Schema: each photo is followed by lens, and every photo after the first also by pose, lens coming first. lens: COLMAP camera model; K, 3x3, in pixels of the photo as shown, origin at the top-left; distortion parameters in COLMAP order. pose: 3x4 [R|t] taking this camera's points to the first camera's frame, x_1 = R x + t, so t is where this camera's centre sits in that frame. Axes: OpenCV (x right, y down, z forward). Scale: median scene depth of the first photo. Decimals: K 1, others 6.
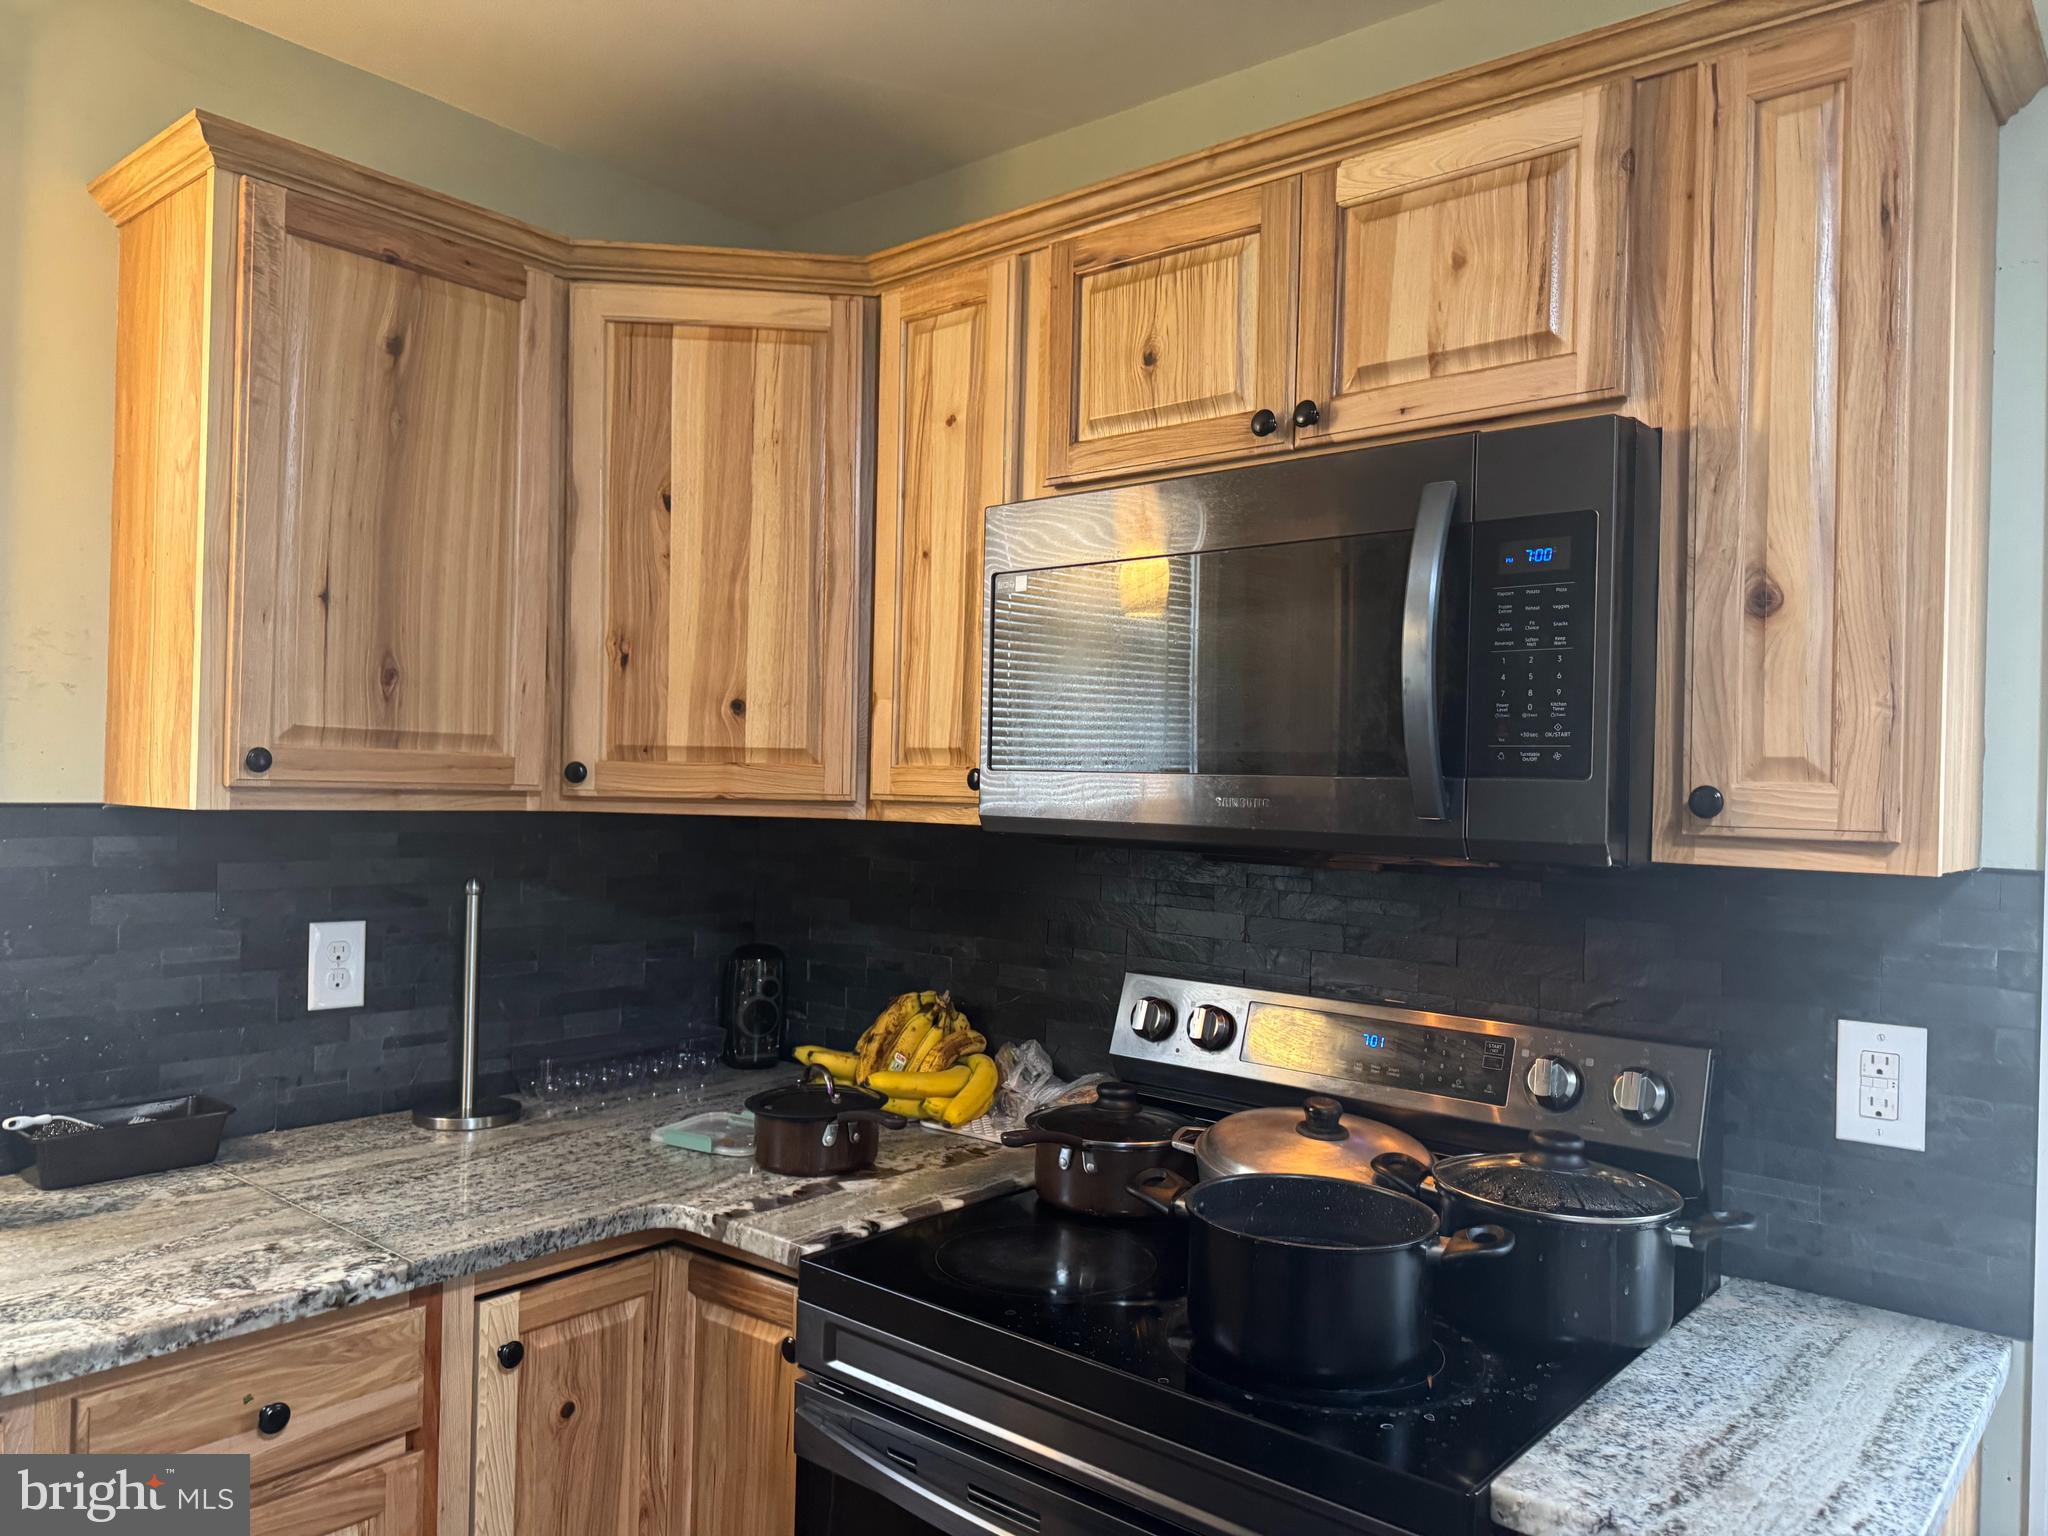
lens RADIAL K [[1450.3, 0, 1027.7], [0, 1450.3, 781.5], [0, 0, 1]] dist [0.062979, -0.075859]
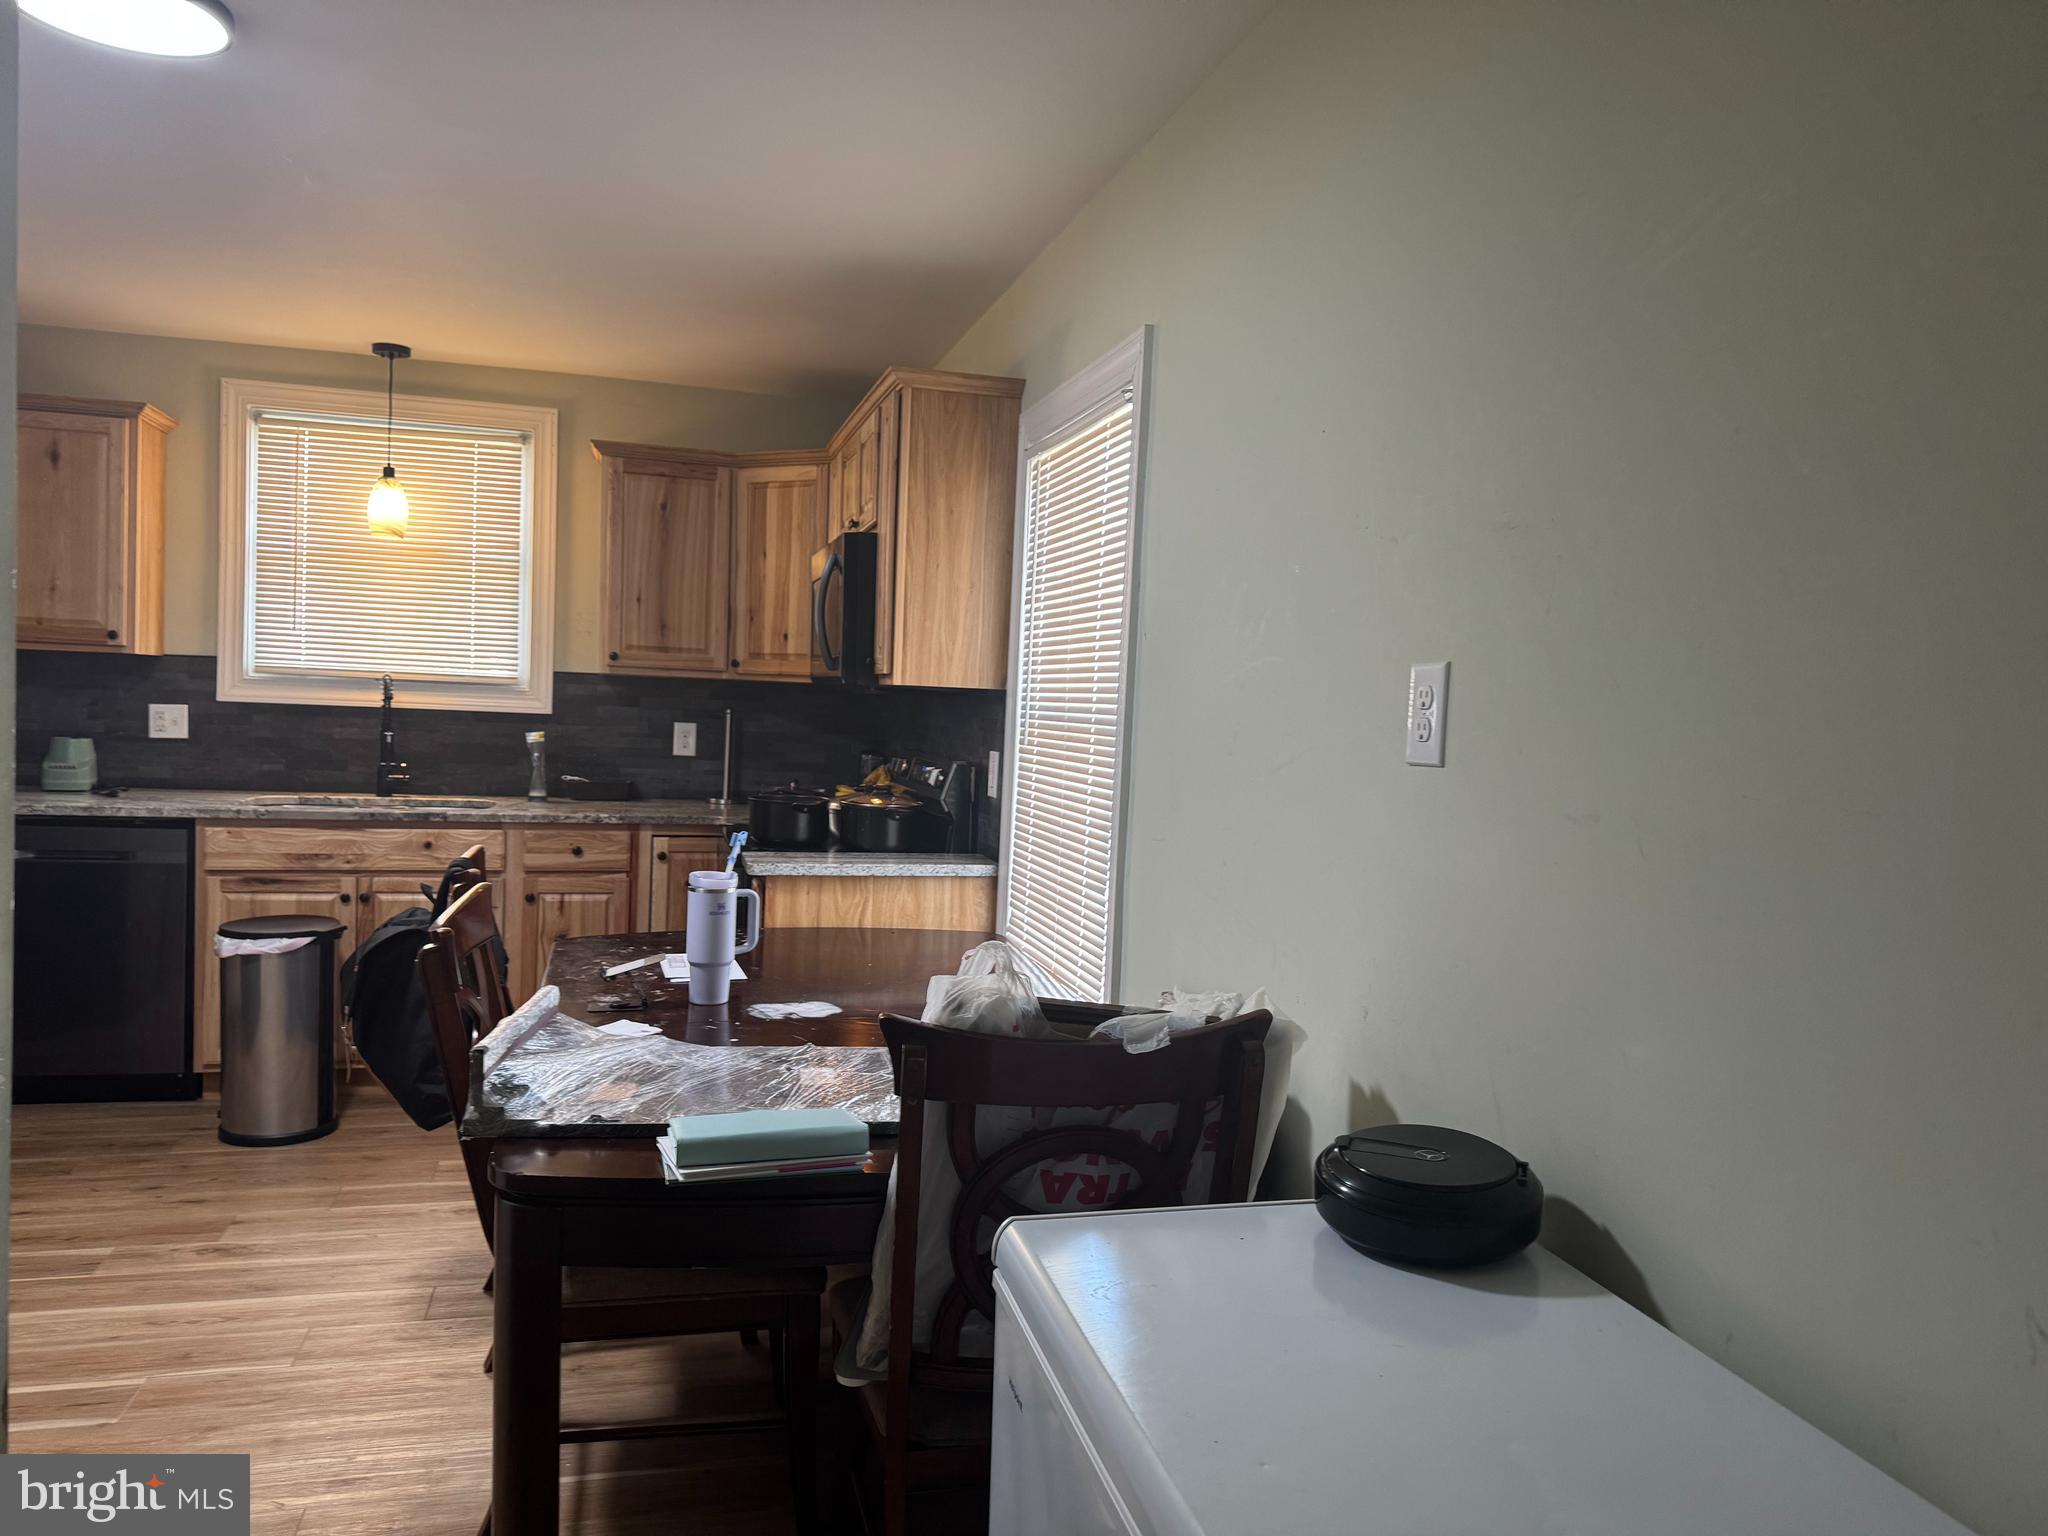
lens RADIAL K [[1450.3, 0, 1020.8], [0, 1450.3, 777.8], [0, 0, 1]] dist [0.062979, -0.075859]
pose [[0.816032, 0.040617, -0.576578, 1.708850], [-0.019371, 0.998889, 0.042951, 0.081578], [0.577682, -0.023880, 0.815912, -0.861158]]
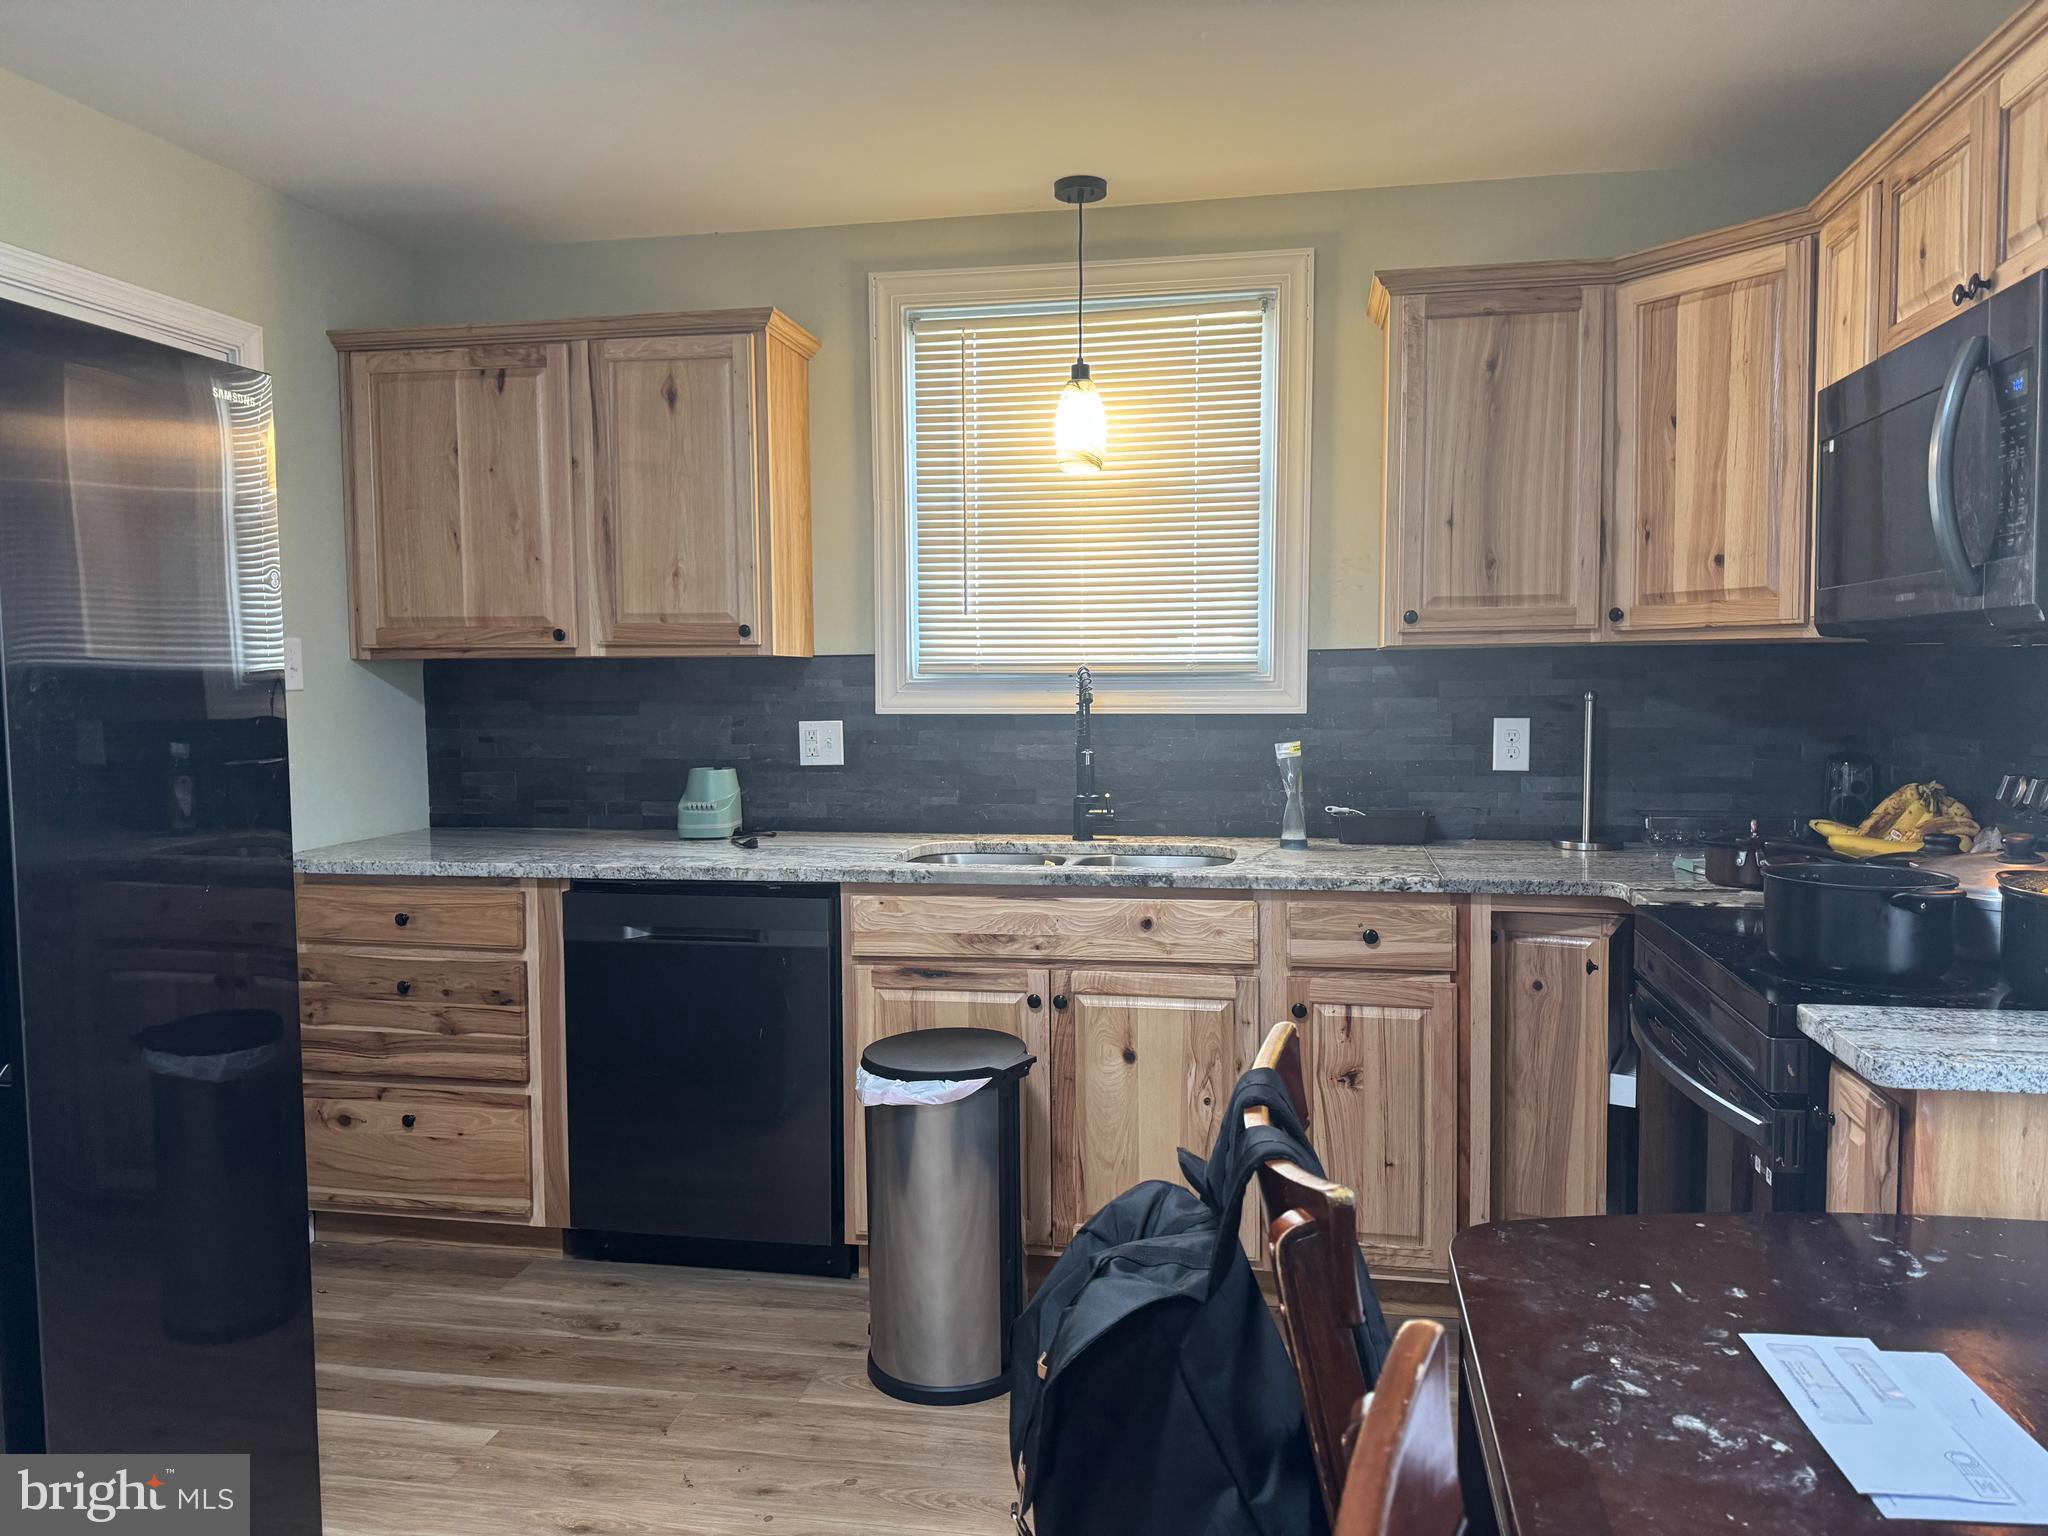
lens RADIAL K [[1450.3, 0, 1032.9], [0, 1450.3, 775.5], [0, 0, 1]] dist [0.062979, -0.075859]
pose [[0.491852, 0.029743, -0.870171, 0.777115], [0.023053, 0.998621, 0.047164, 0.080449], [0.870374, -0.043258, 0.490488, -0.299364]]
